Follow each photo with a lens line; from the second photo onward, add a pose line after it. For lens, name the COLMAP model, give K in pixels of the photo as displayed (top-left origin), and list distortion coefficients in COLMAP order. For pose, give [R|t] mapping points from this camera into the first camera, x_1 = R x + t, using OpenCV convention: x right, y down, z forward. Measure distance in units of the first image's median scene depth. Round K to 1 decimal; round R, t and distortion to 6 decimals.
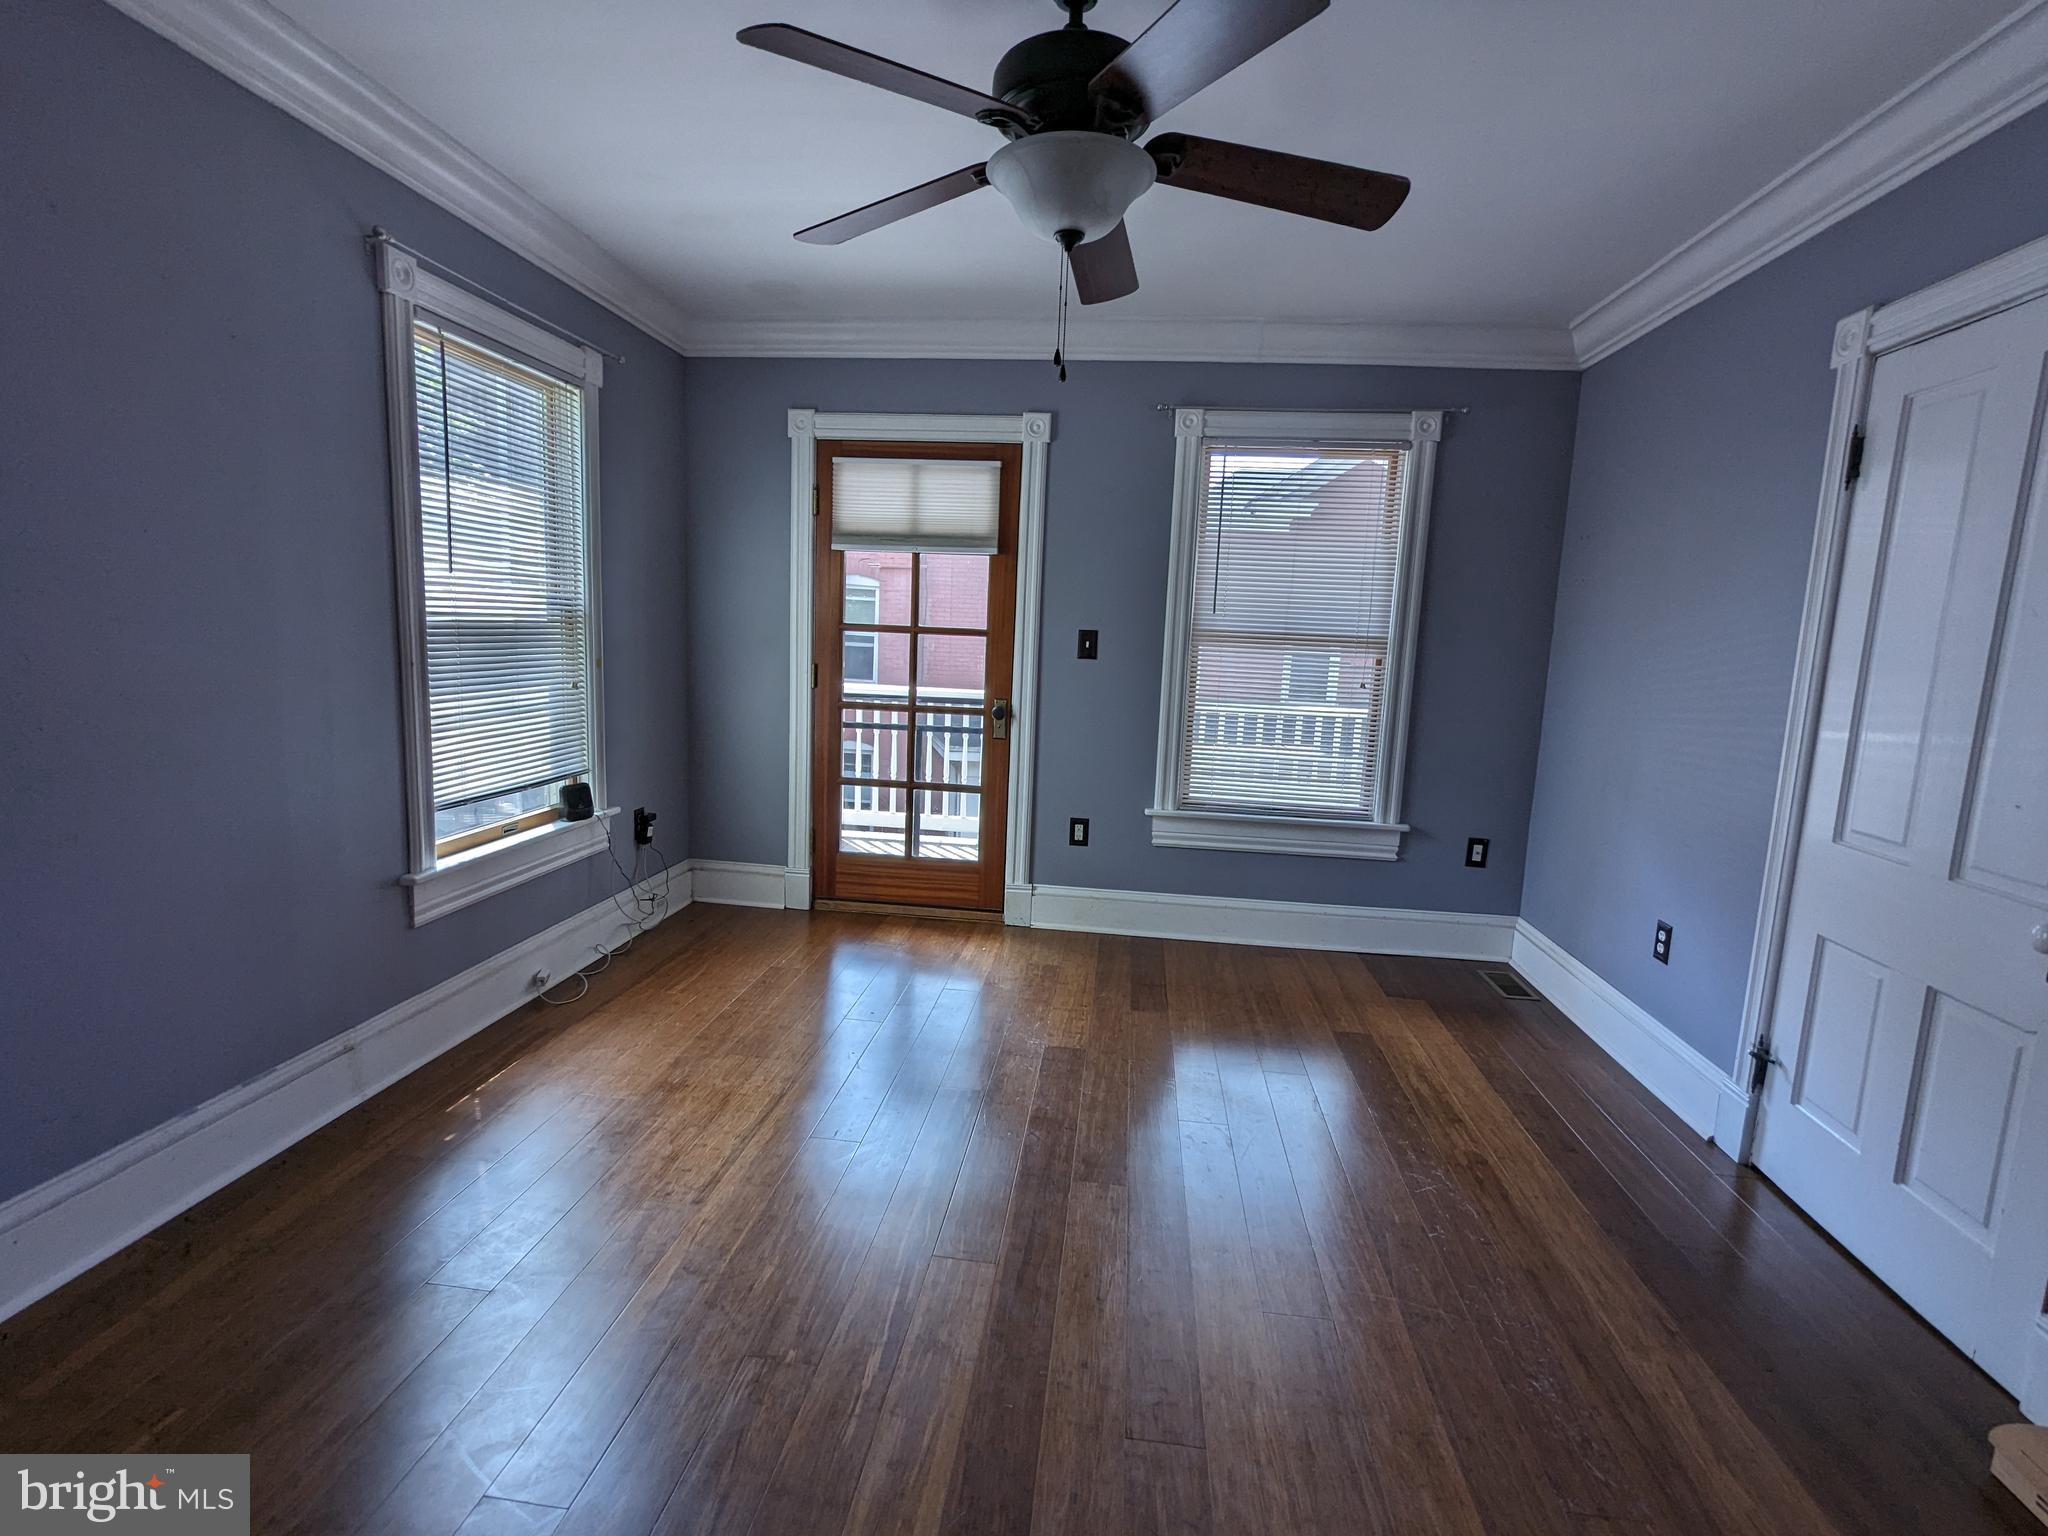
lens RADIAL K [[967.9, 0, 1020.5], [0, 967.9, 765.5], [0, 0, 1]] dist [0.000776, -0.000378]
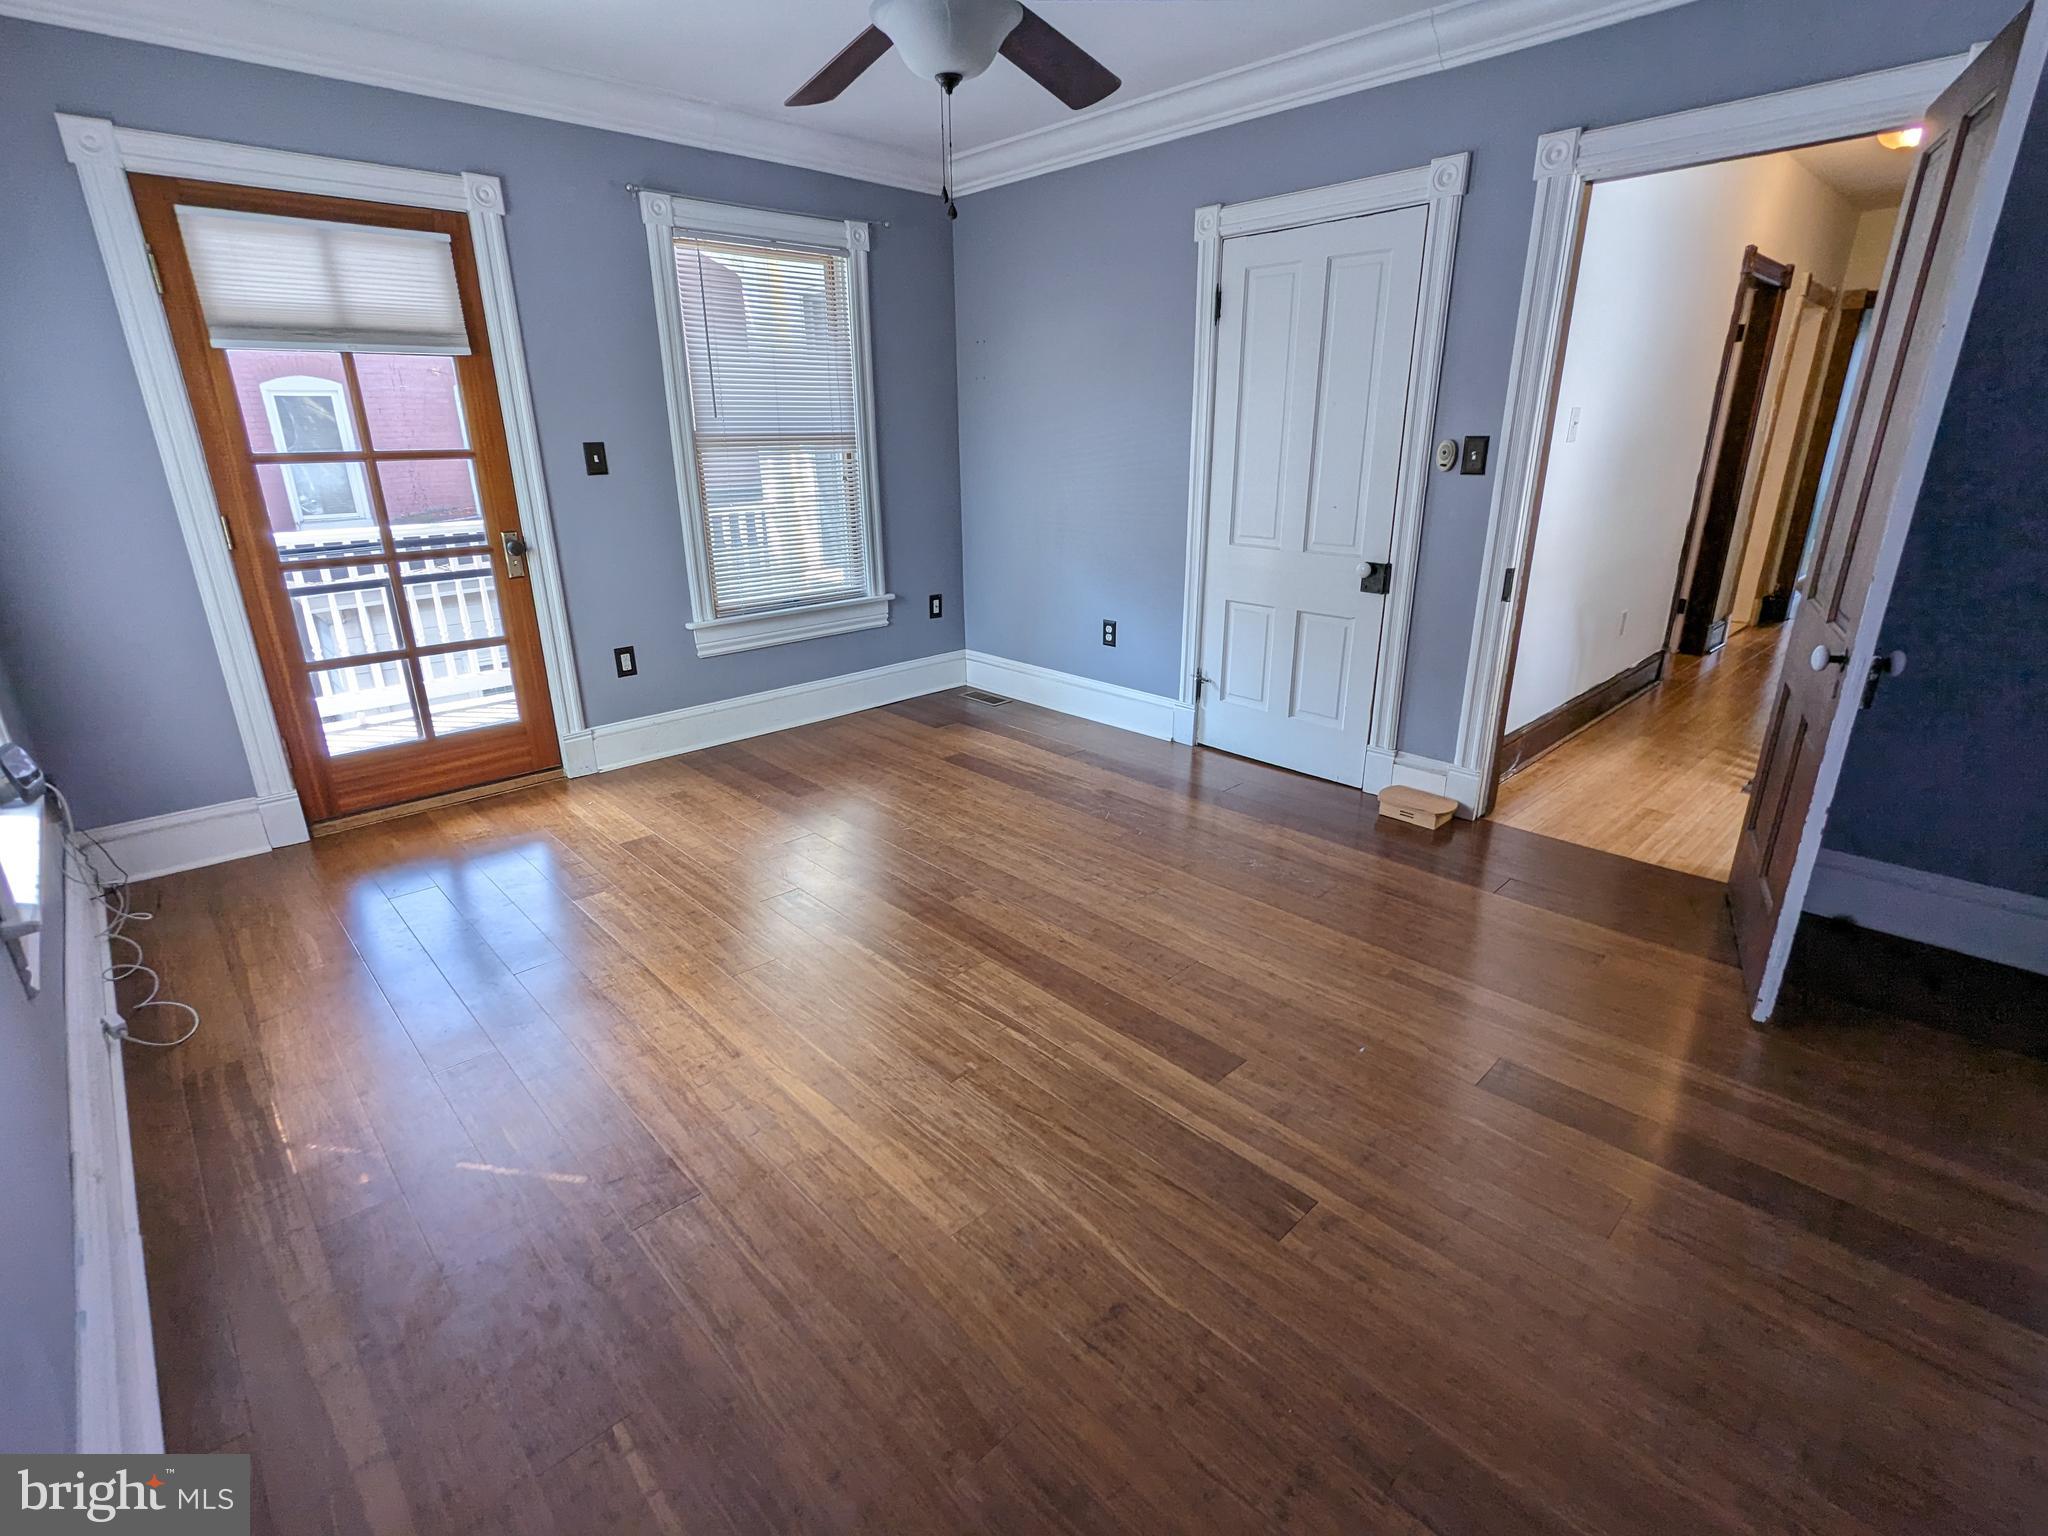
lens RADIAL K [[970.2, 0, 1022.2], [0, 970.2, 764.1], [0, 0, 1]] dist [-0.002268, 0.002241]
pose [[0.641722, -0.297342, 0.706952, -0.413538], [0.146234, 0.952313, 0.267799, -0.036529], [-0.752867, -0.068472, 0.654601, 0.068235]]
